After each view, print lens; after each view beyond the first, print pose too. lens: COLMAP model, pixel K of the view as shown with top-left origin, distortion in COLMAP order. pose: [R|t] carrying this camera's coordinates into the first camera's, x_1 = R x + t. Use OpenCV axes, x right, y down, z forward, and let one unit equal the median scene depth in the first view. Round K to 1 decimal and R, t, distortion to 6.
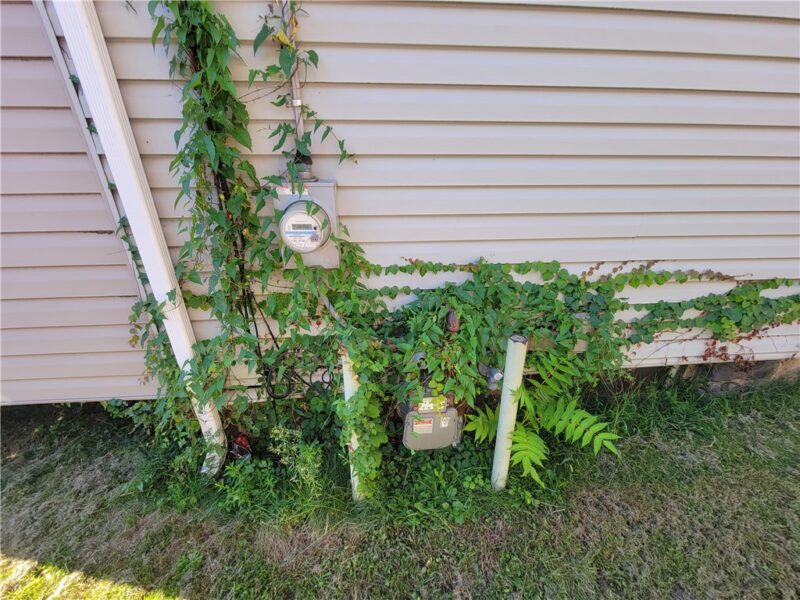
lens RADIAL K [[324.3, 0, 392.7], [0, 324.3, 311.9], [0, 0, 1]] dist [0.000405, 0.000107]
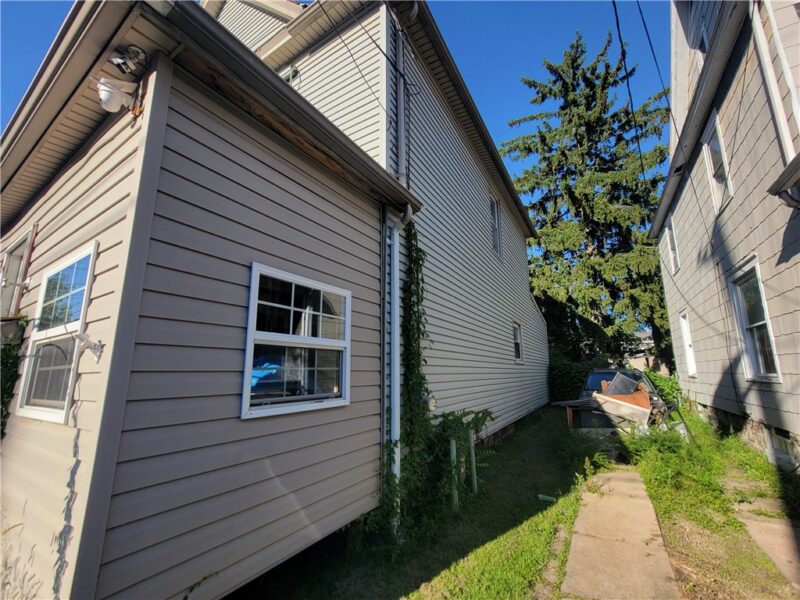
lens RADIAL K [[324.3, 0, 392.7], [0, 324.3, 311.9], [0, 0, 1]] dist [0.000405, 0.000107]
pose [[0.593759, 0.145233, 0.791427, -2.379327], [0.312517, 0.864735, -0.393149, 0.062974], [-0.741473, 0.480770, 0.468057, -0.496460]]
